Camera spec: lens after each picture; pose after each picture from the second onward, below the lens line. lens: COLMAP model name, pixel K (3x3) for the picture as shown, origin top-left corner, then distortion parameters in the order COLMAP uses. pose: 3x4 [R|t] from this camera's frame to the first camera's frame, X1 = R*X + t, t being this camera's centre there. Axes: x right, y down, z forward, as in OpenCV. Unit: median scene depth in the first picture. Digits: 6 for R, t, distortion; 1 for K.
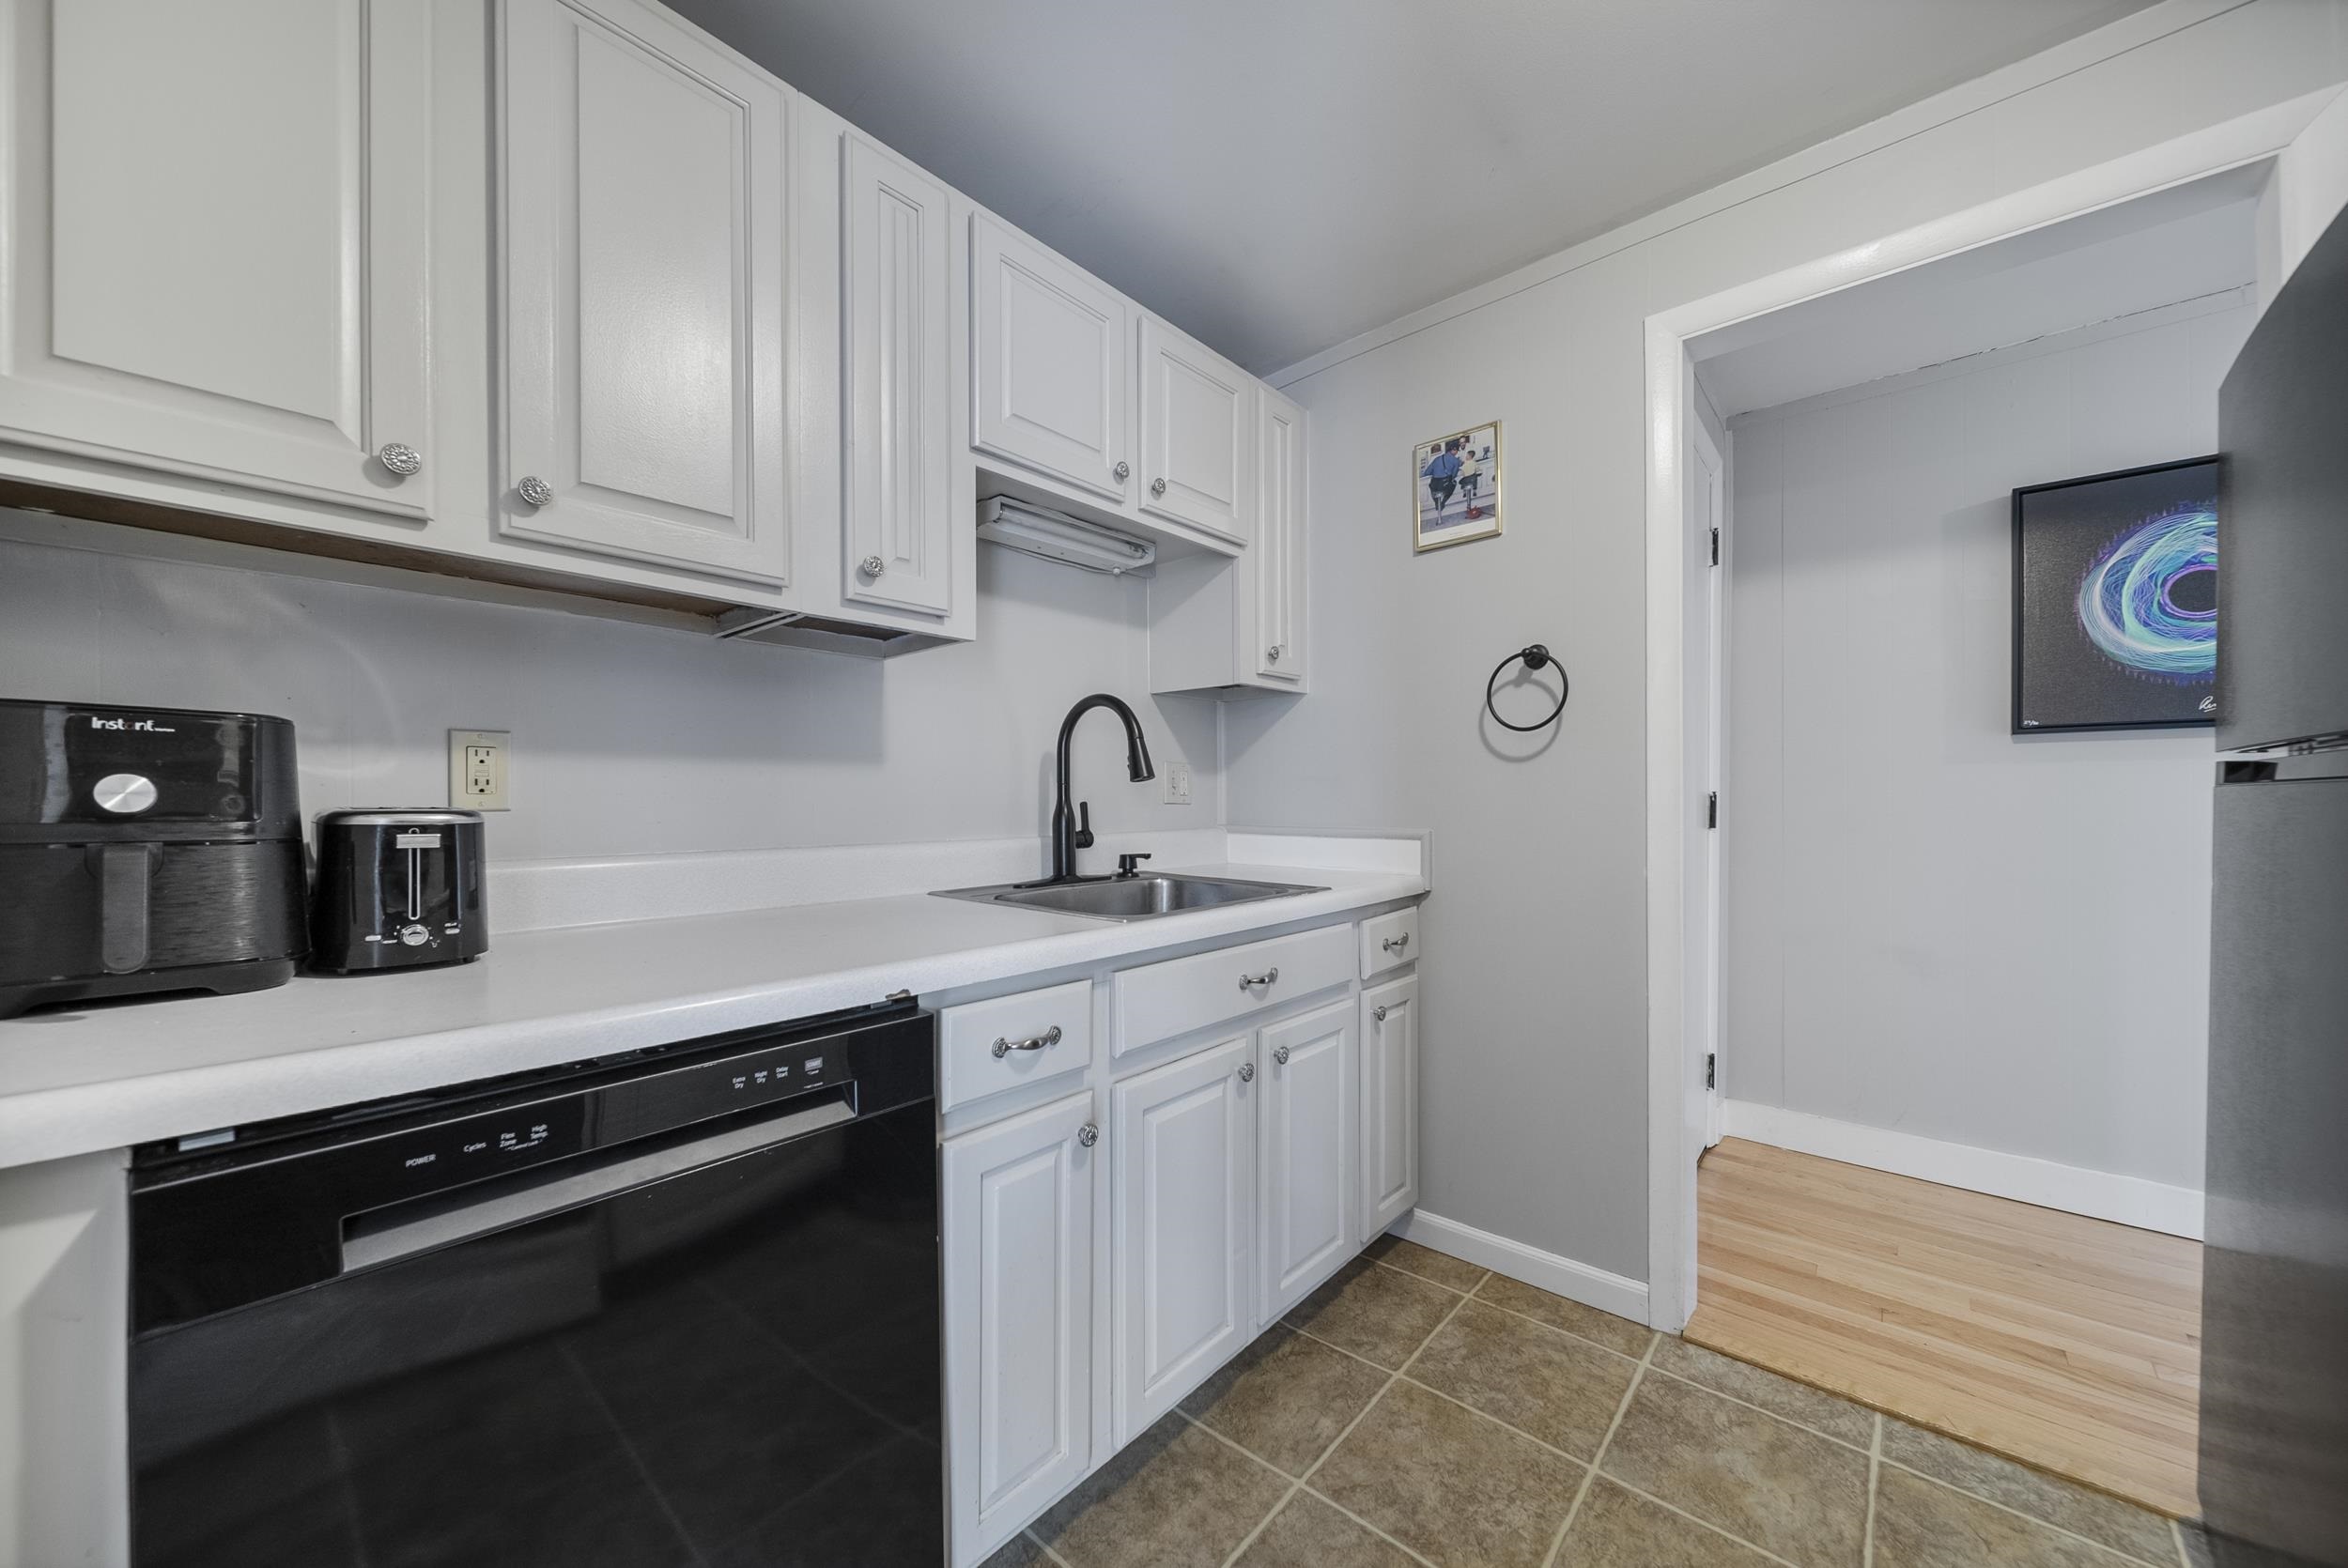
lens RADIAL K [[844.4, 0, 1171.2], [0, 844.4, 802.3], [0, 0, 1]] dist [0.000799, -0.002160]
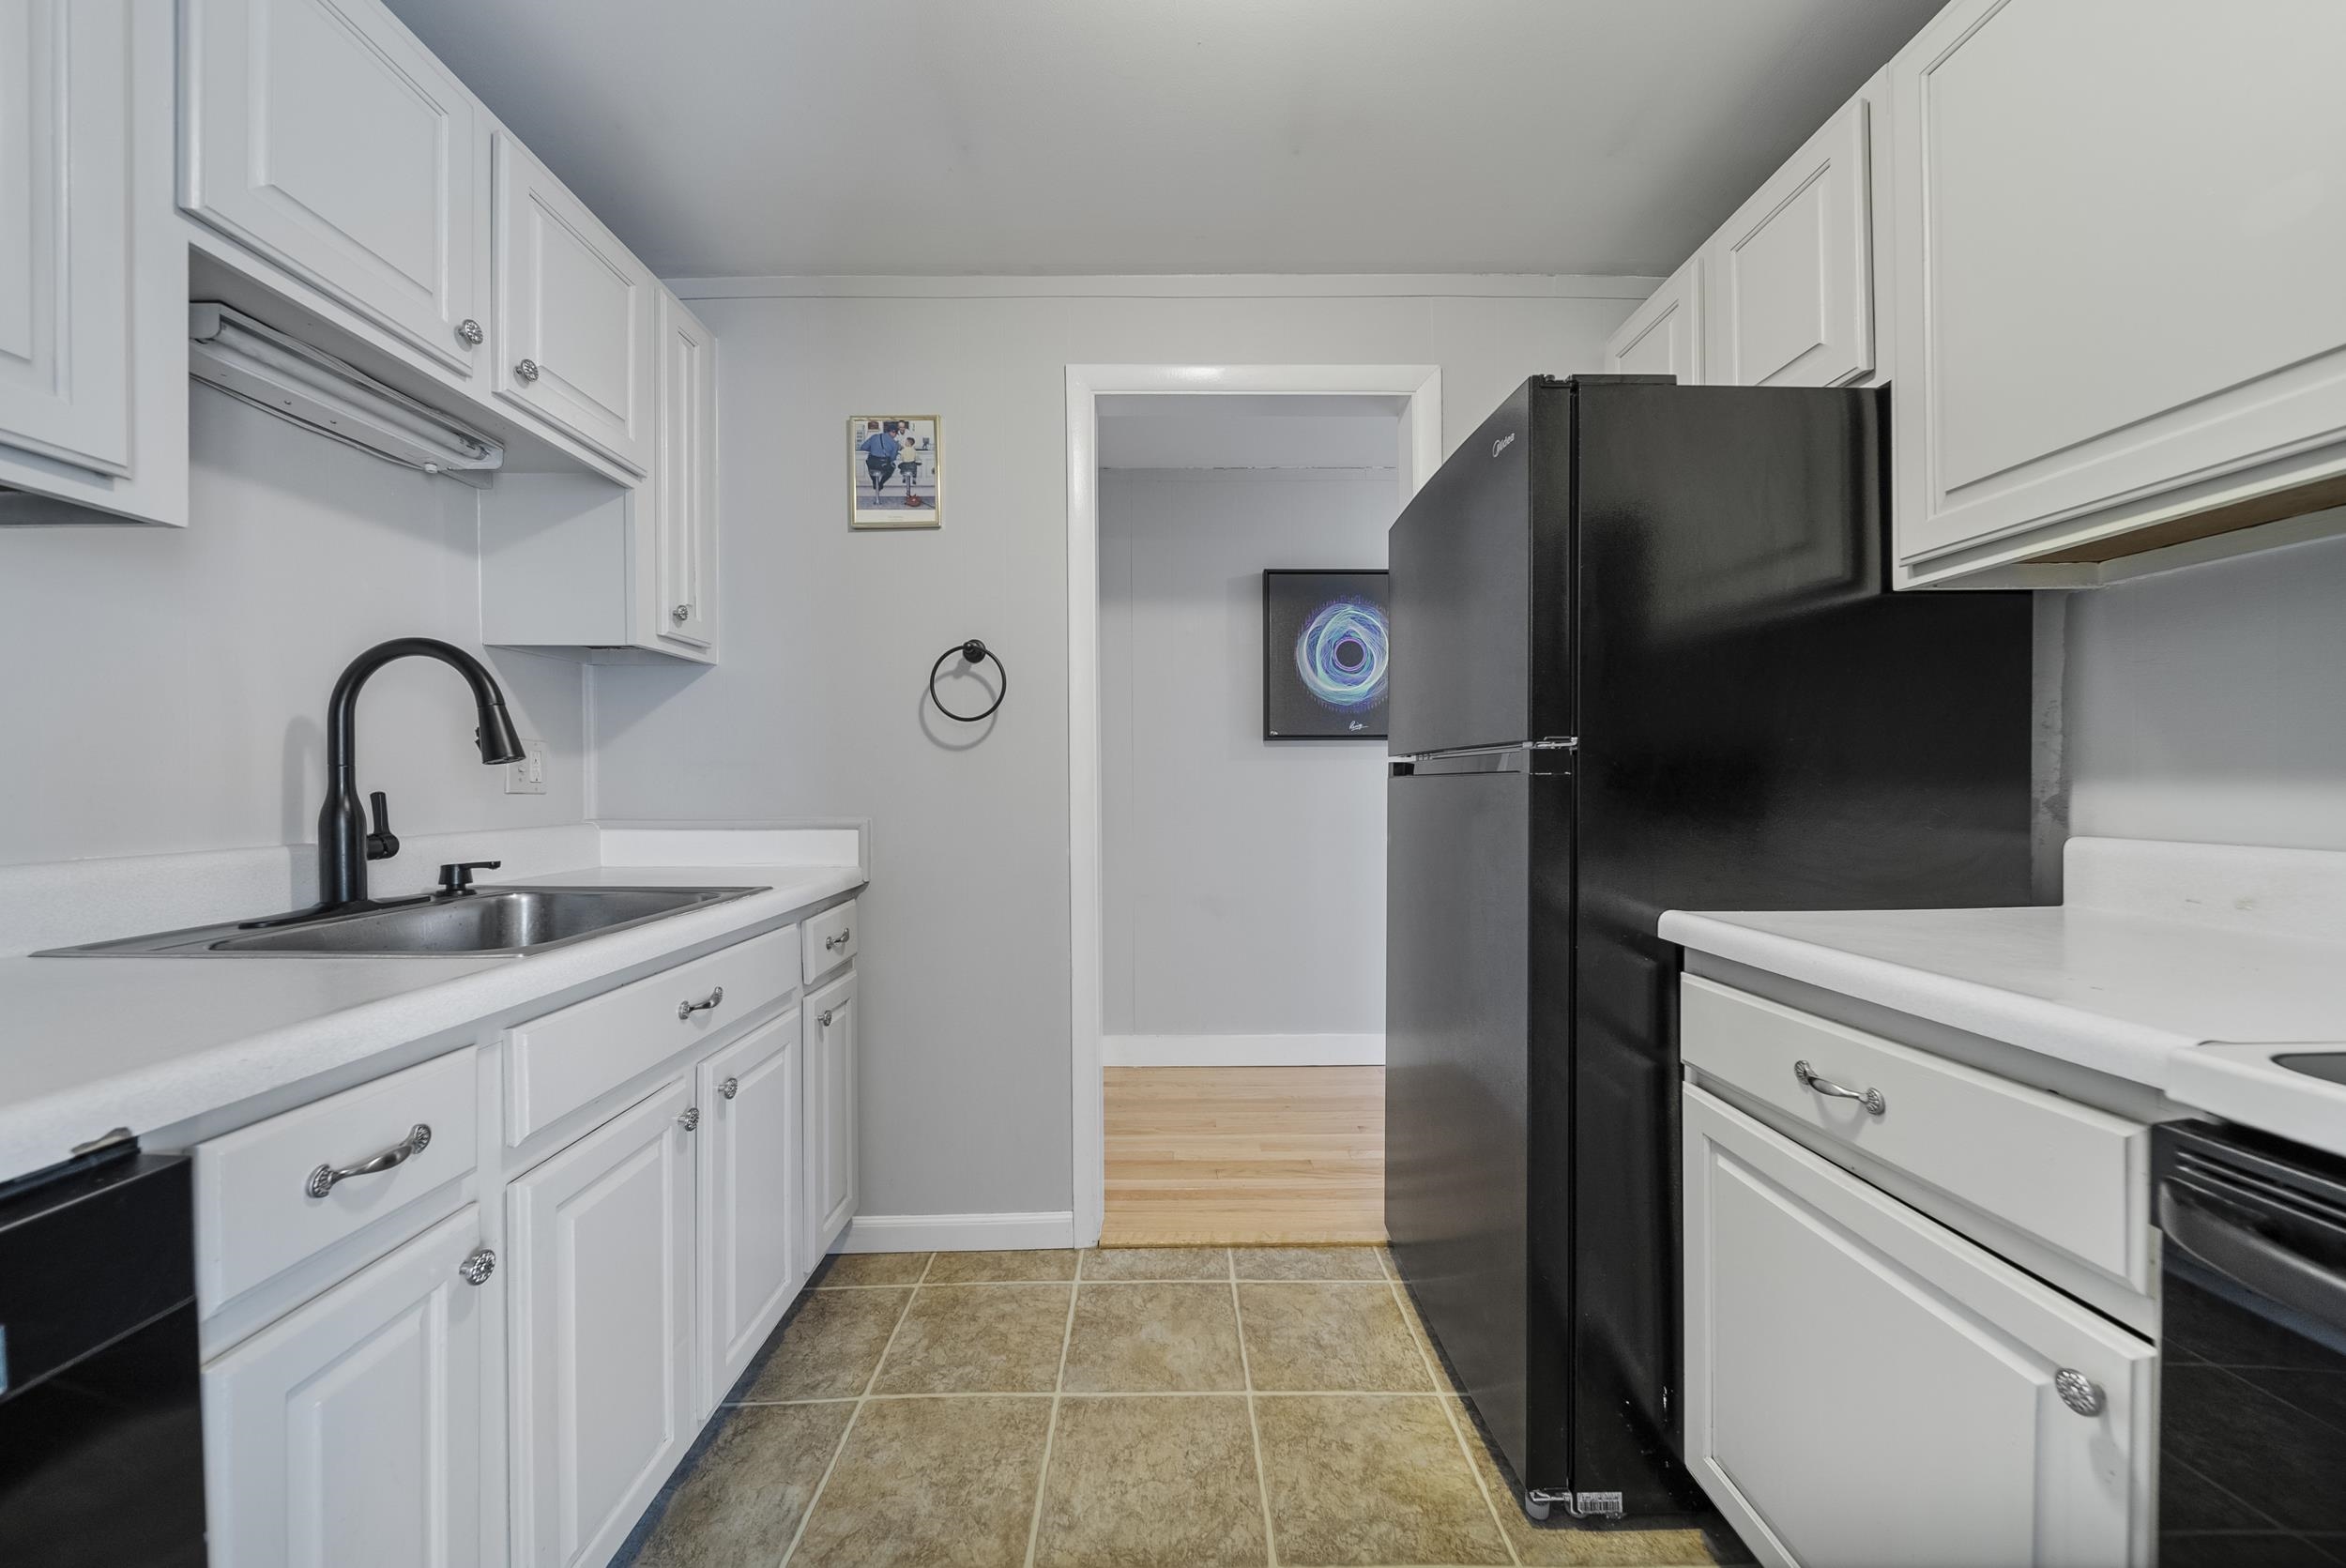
lens RADIAL K [[840.9, 0, 1171.1], [0, 840.9, 786.8], [0, 0, 1]] dist [0.001975, -0.001821]
pose [[0.737727, -0.002114, 0.675096, -0.100591], [0.004252, 0.999990, -0.001514, -0.000793], [-0.675086, 0.003988, 0.737729, 0.066443]]
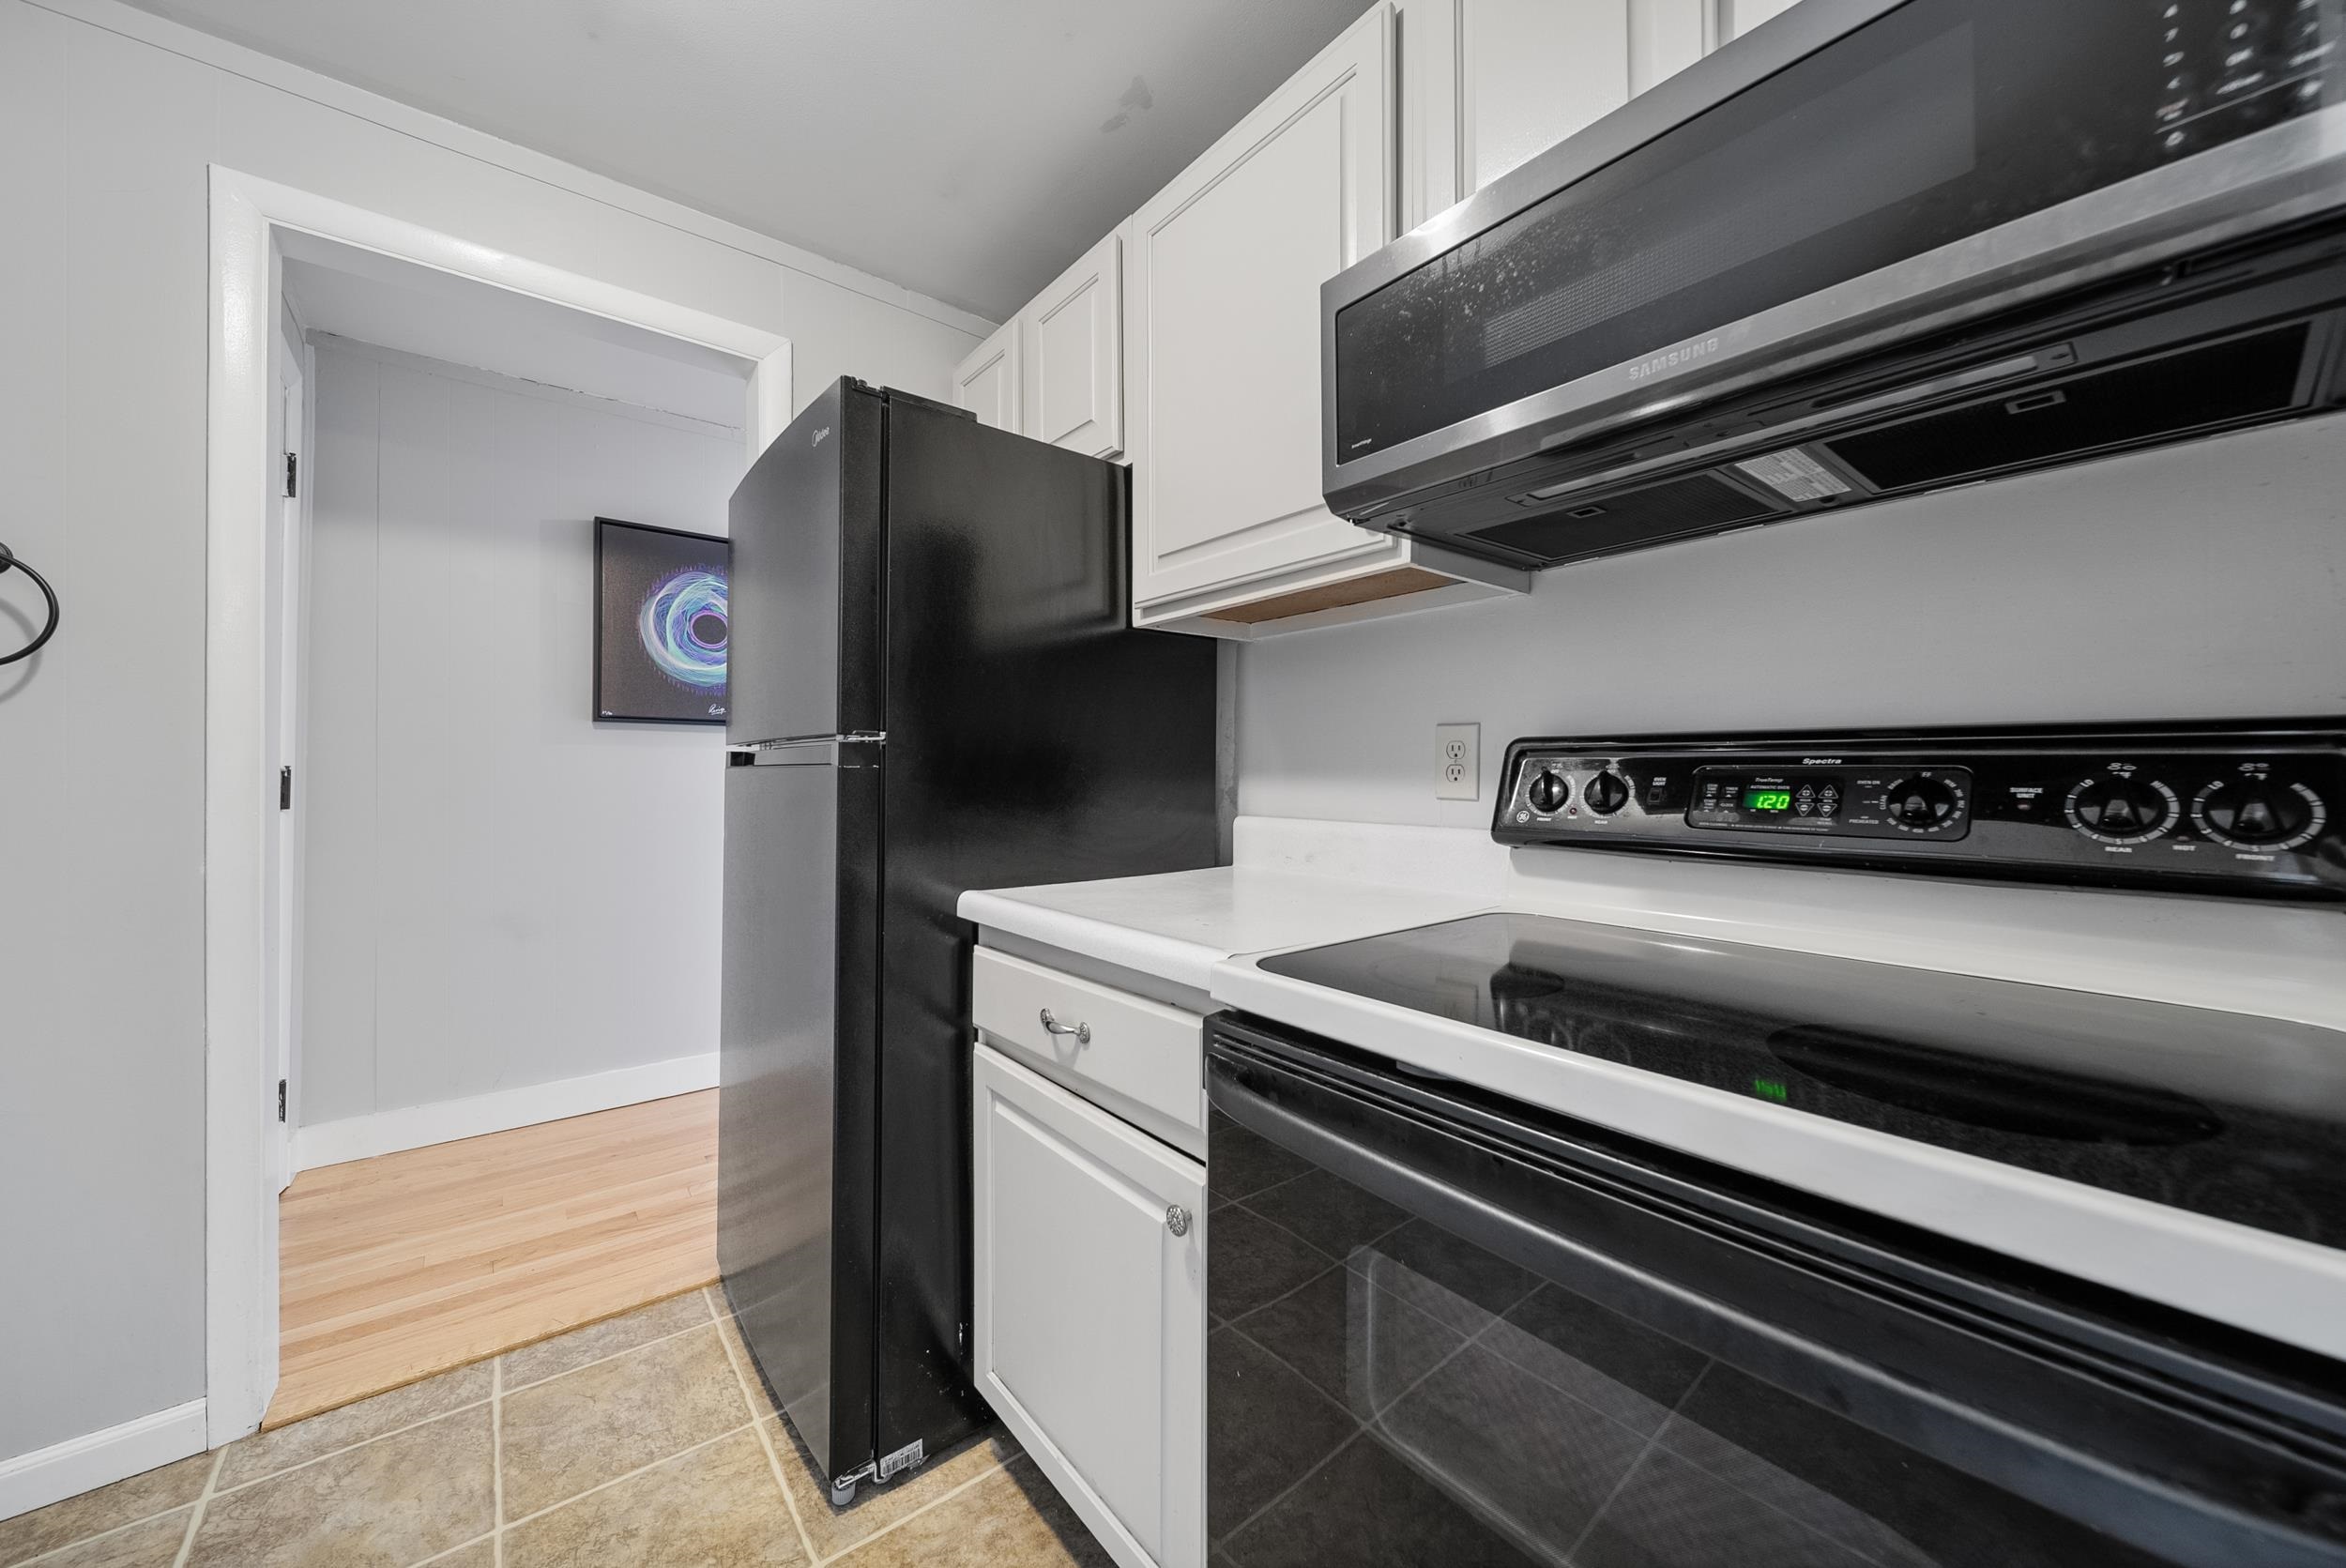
lens RADIAL K [[848.6, 0, 1184.8], [0, 848.6, 769.3], [0, 0, 1]] dist [-0.001034, -0.000778]
pose [[0.156996, 0.008785, 0.987560, -0.067531], [-0.000166, 0.999961, -0.008869, -0.002868], [-0.987599, 0.001229, 0.156991, -0.017798]]
